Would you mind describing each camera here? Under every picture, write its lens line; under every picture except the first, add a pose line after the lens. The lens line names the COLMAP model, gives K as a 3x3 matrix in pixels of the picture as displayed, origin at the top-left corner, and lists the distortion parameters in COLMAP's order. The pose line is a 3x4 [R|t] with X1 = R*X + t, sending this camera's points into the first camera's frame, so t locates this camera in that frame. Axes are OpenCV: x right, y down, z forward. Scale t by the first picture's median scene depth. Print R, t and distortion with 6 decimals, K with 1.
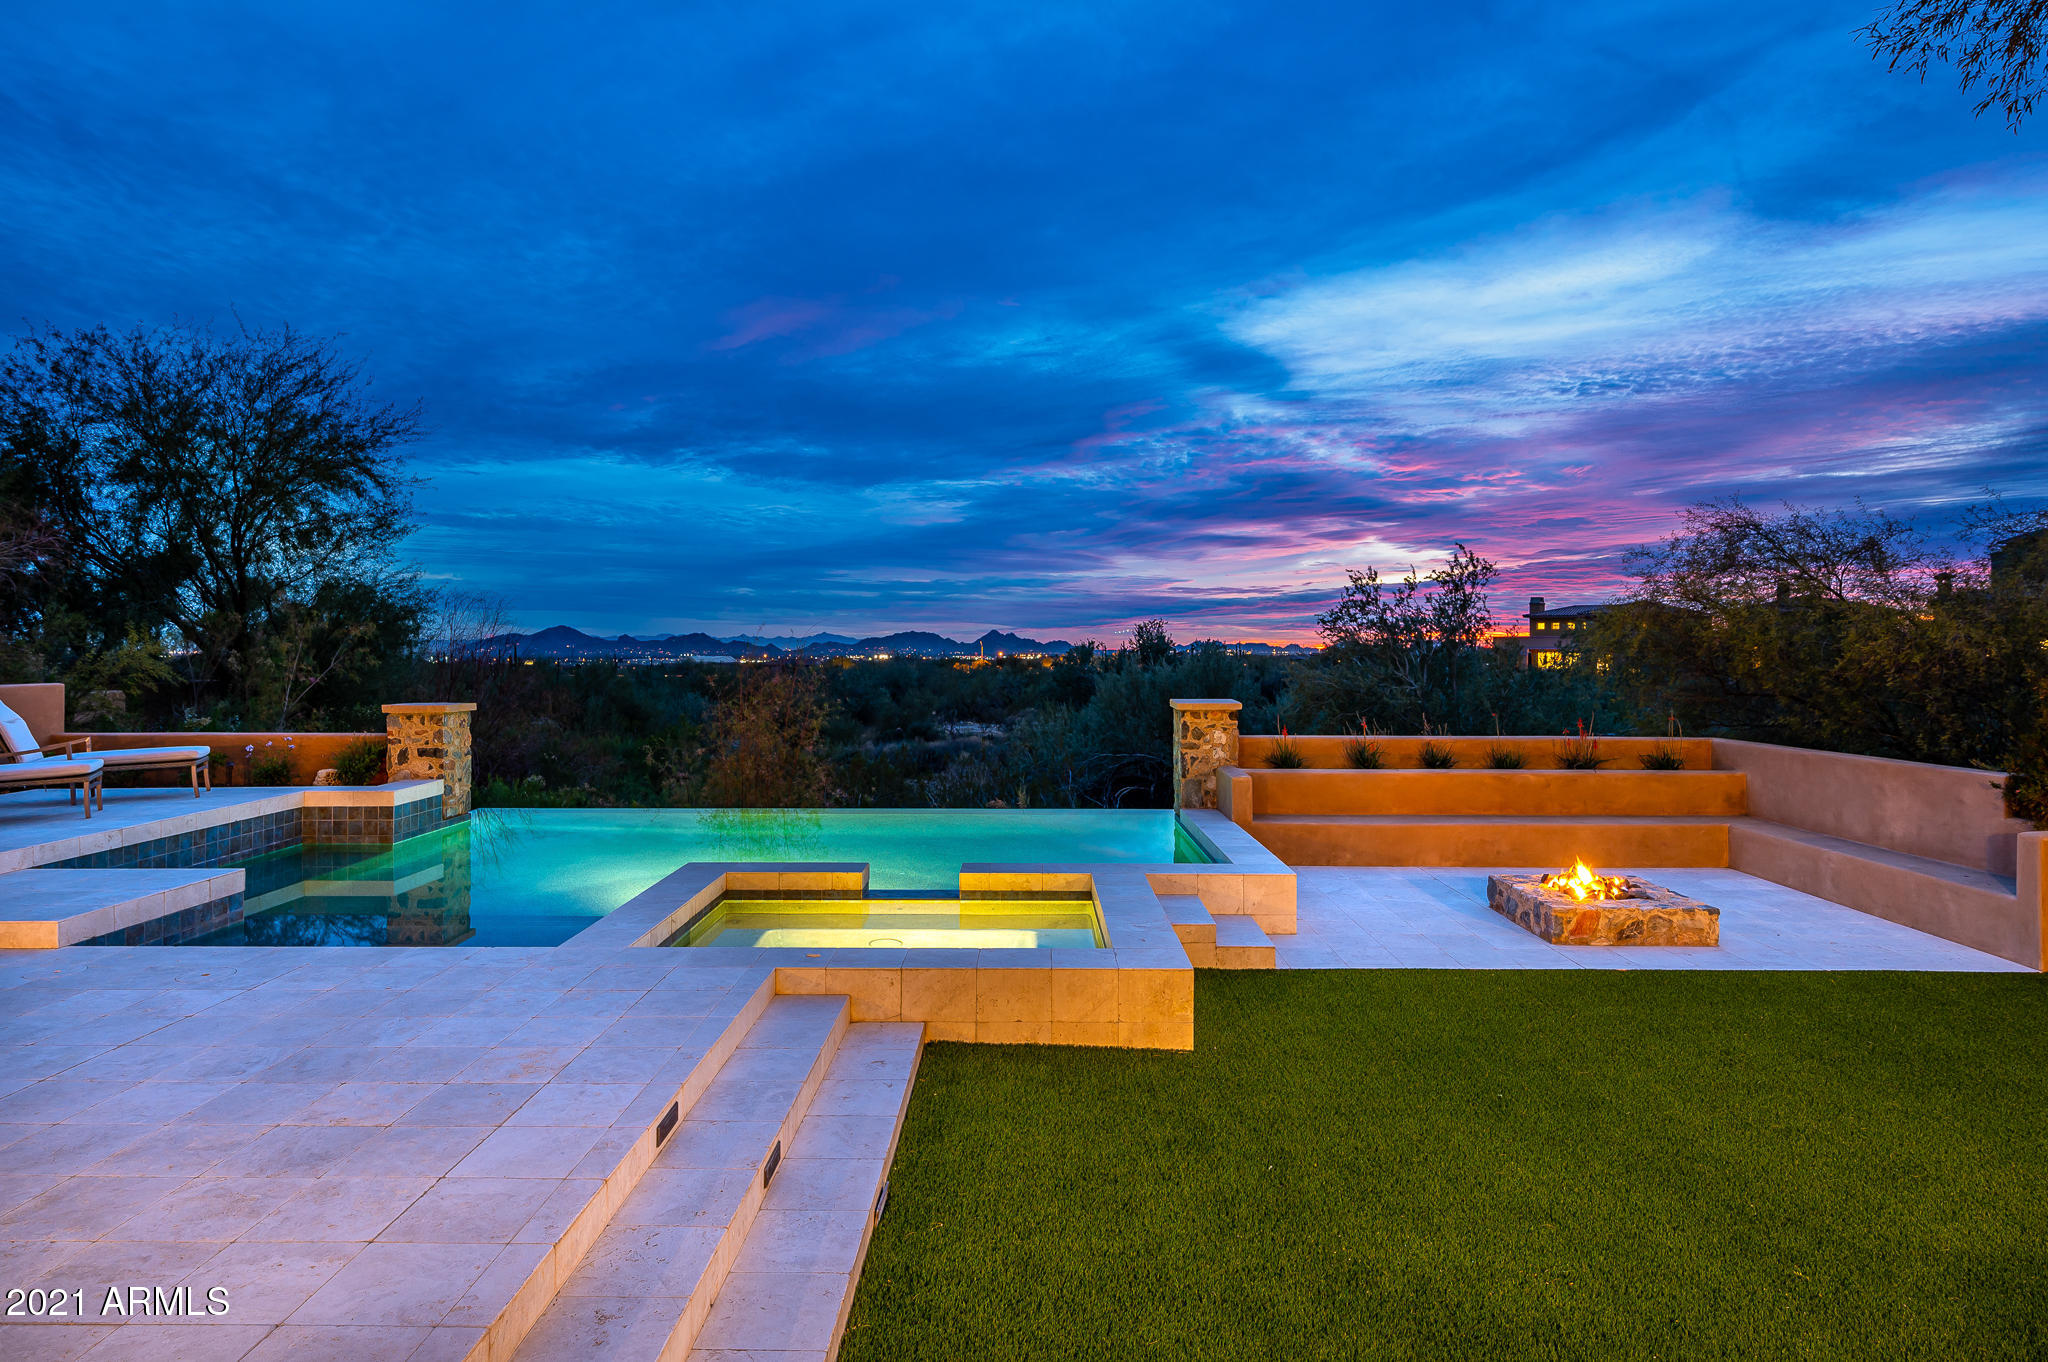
lens RADIAL K [[1135.8, 0, 1027.3], [0, 1135.8, 651.3], [0, 0, 1]] dist [-0.000721, -0.000947]
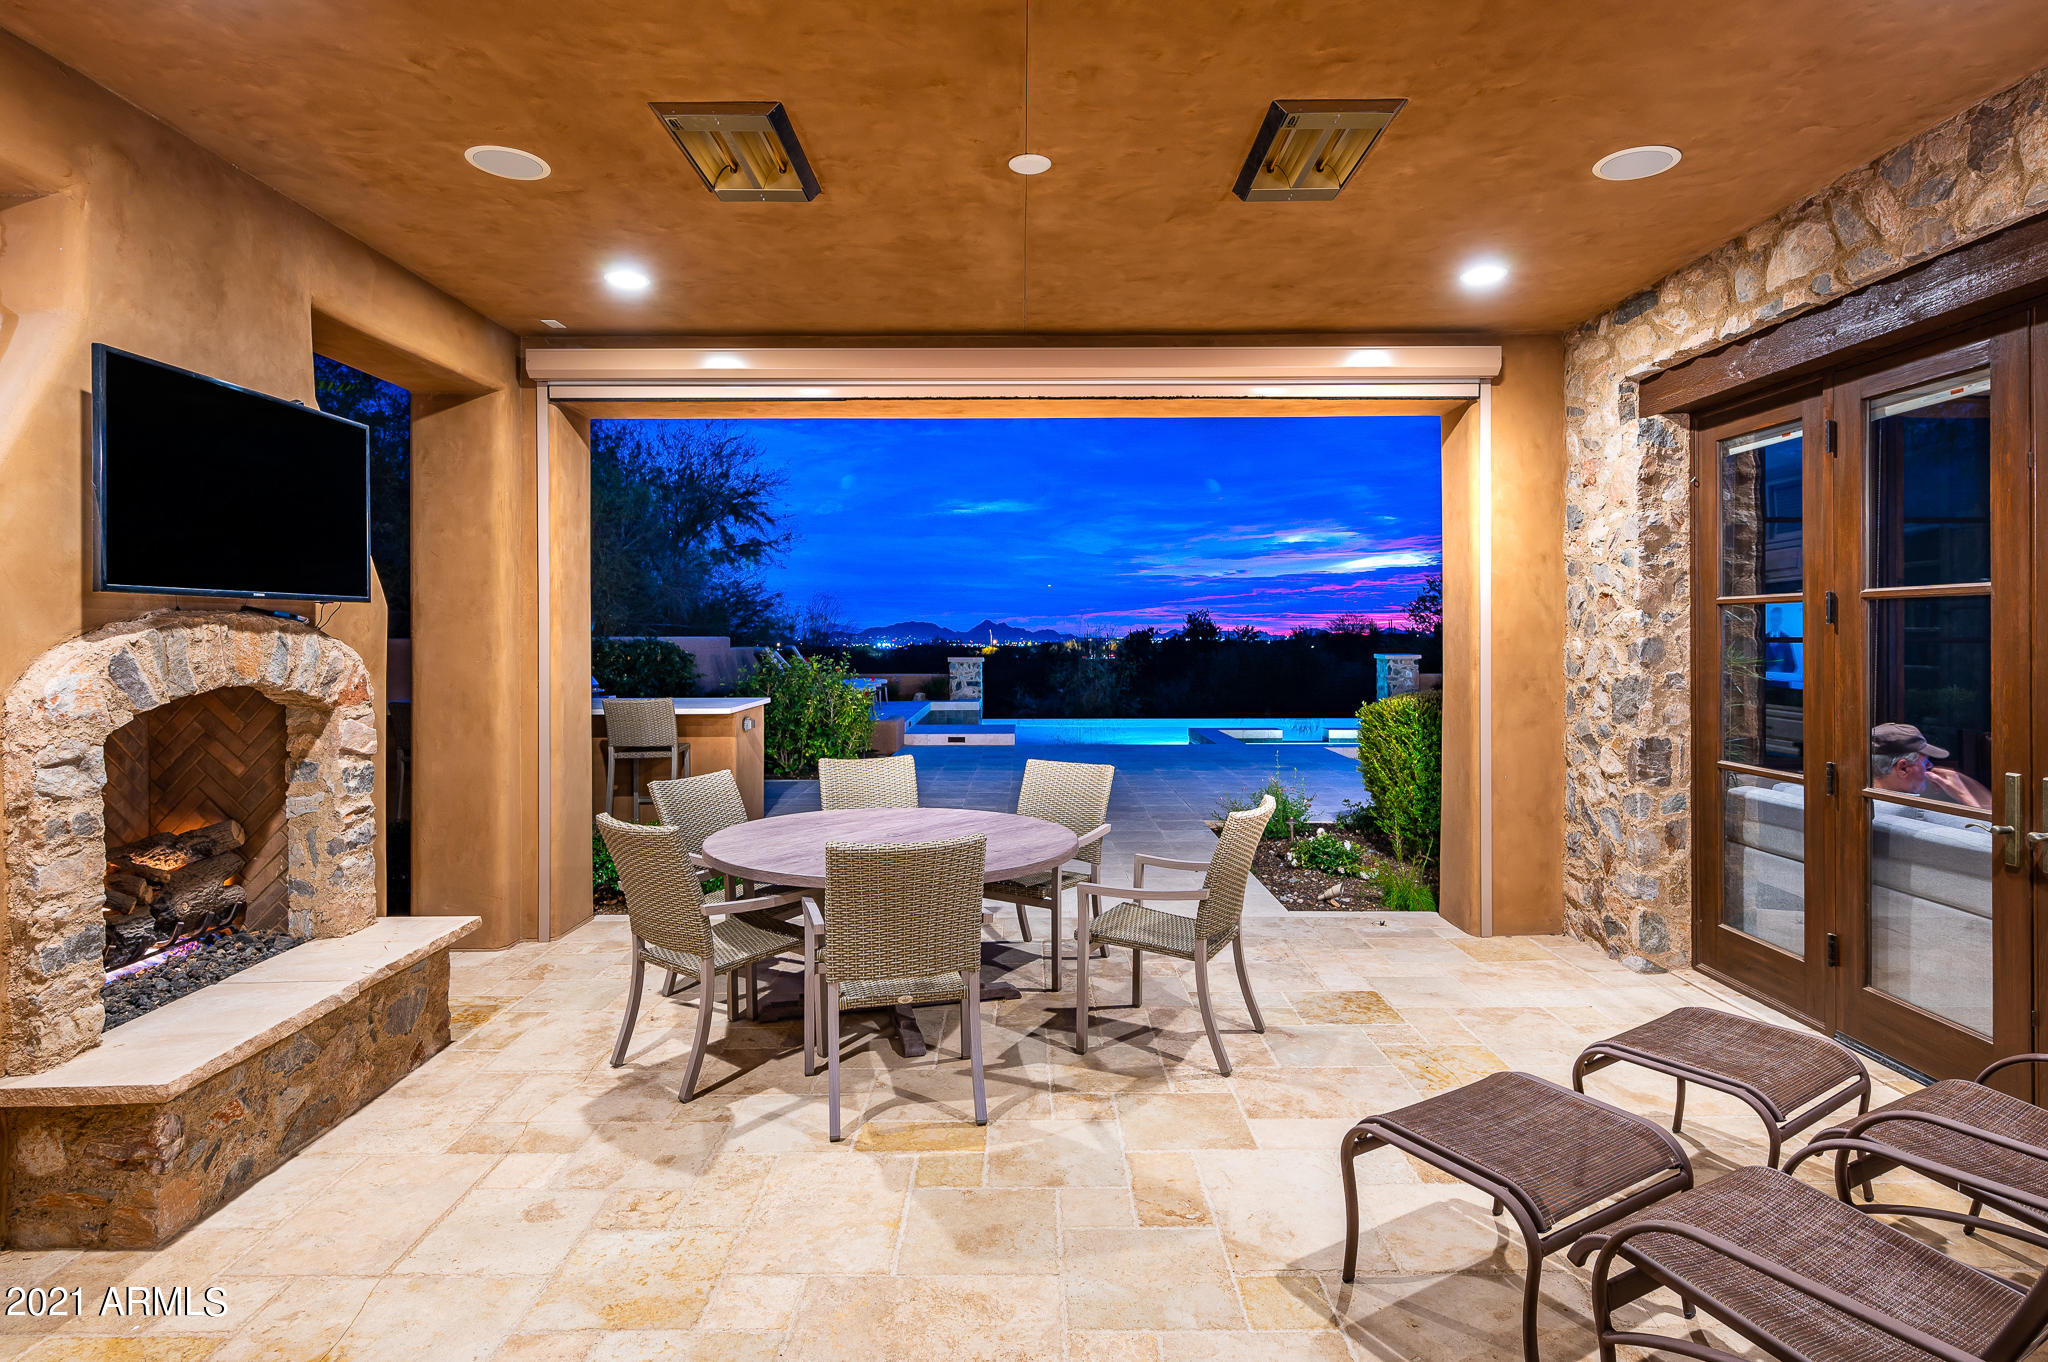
lens RADIAL K [[1019.4, 0, 1019.2], [0, 1019.4, 666.4], [0, 0, 1]] dist [0.002773, 0.000157]
pose [[0.999973, -0.002874, -0.006711, -0.442077], [0.003056, 0.999625, 0.027202, 0.017113], [0.006630, -0.027222, 0.999607, -0.630662]]
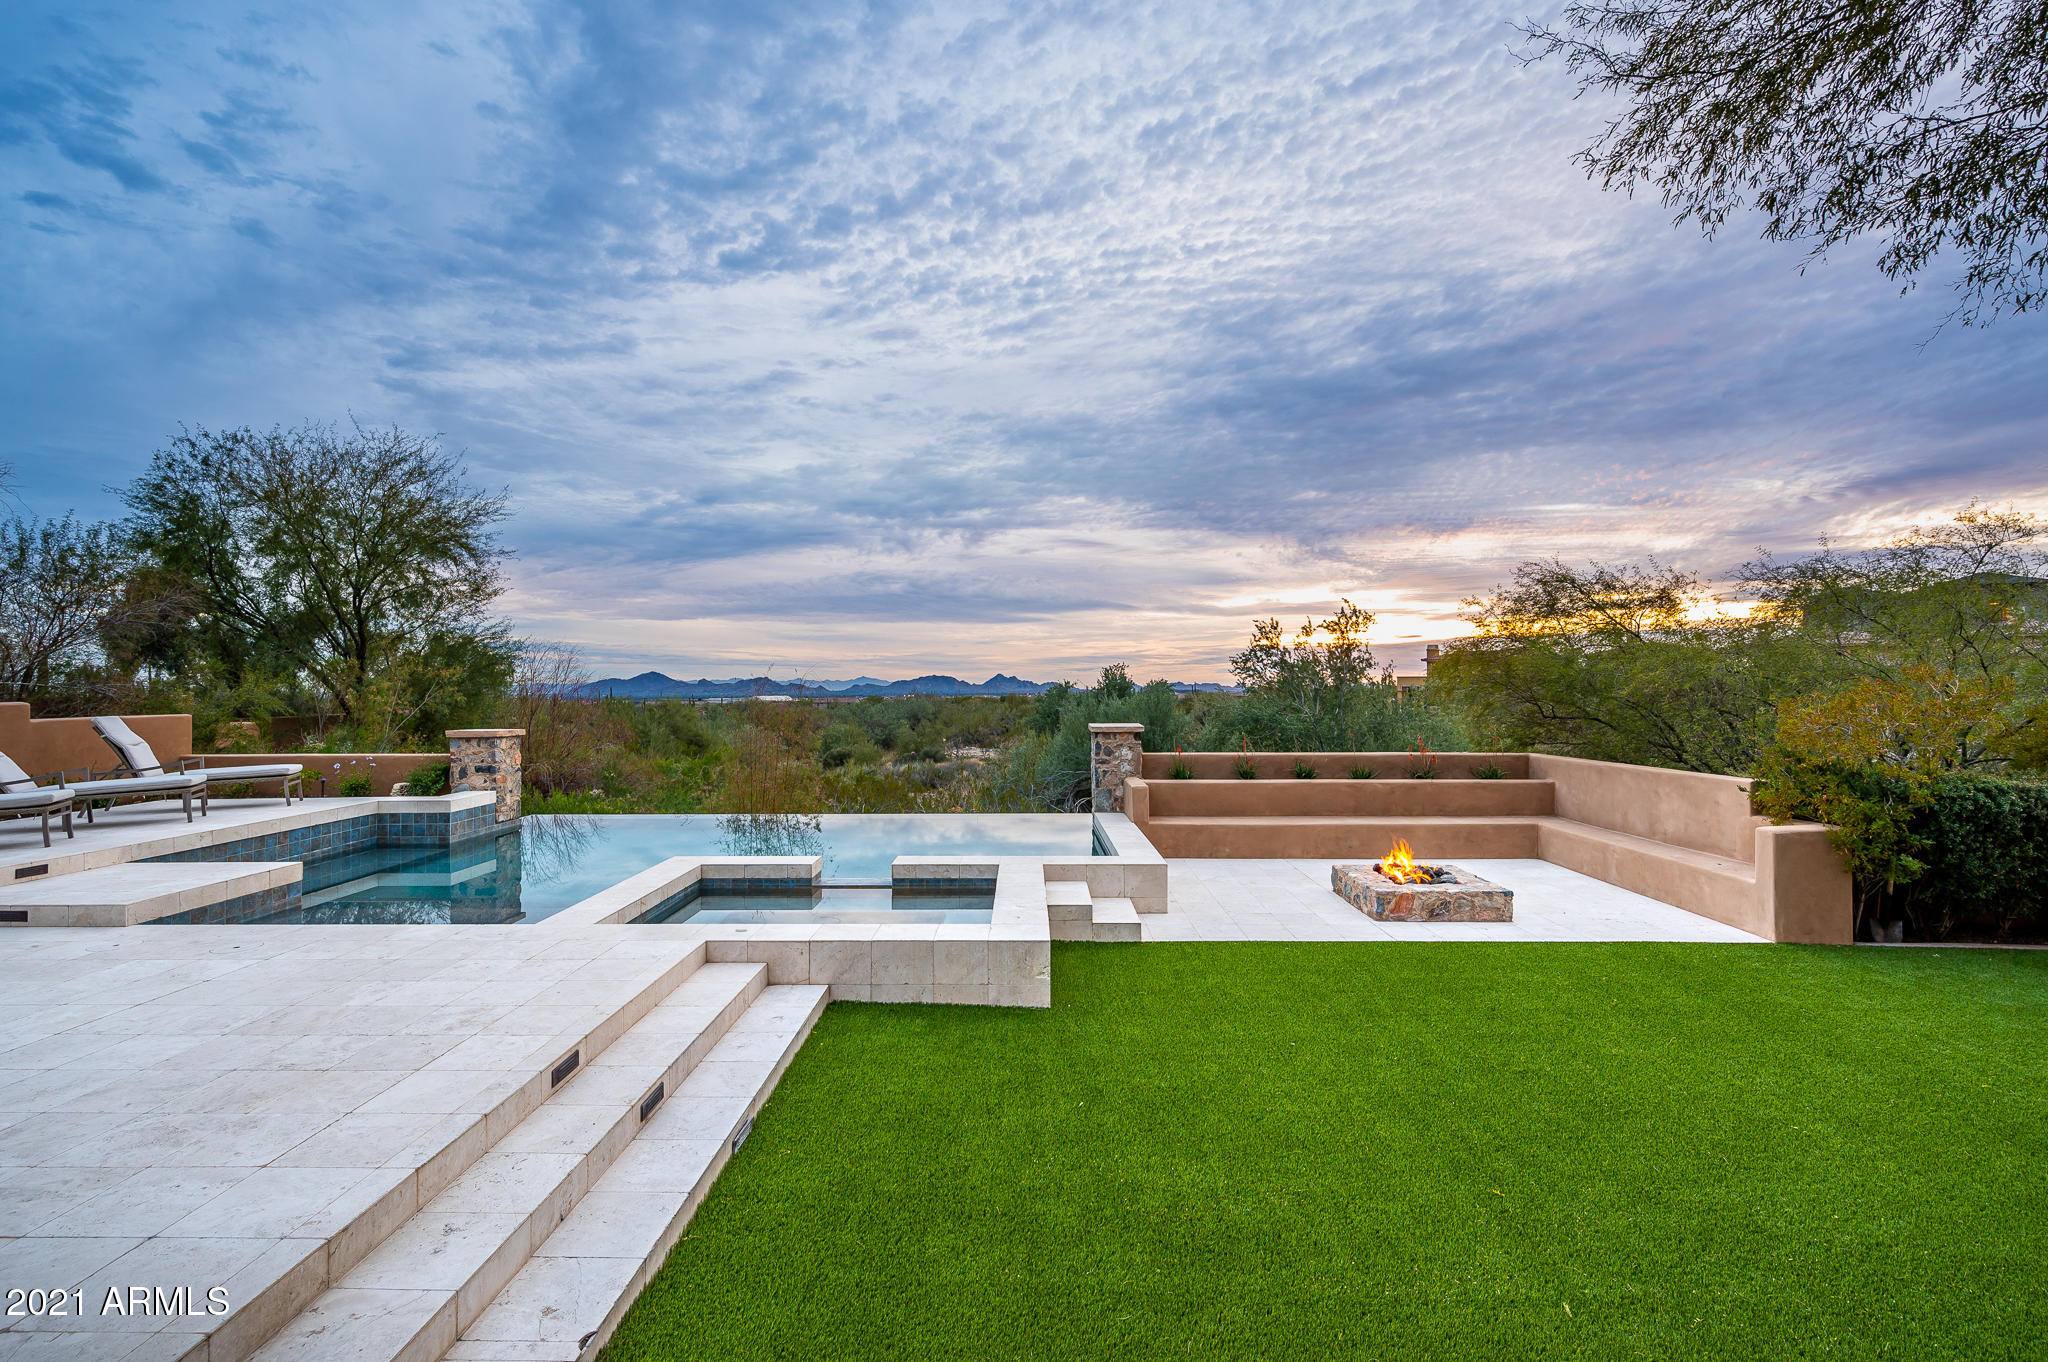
lens RADIAL K [[913.5, 0, 1019.3], [0, 913.5, 689.3], [0, 0, 1]] dist [-0.001108, 0.001045]
pose [[0.999968, -0.004490, -0.006642, 0.060837], [0.004479, 0.999989, -0.001620, 0.006758], [0.006650, 0.001590, 0.999977, 0.012702]]
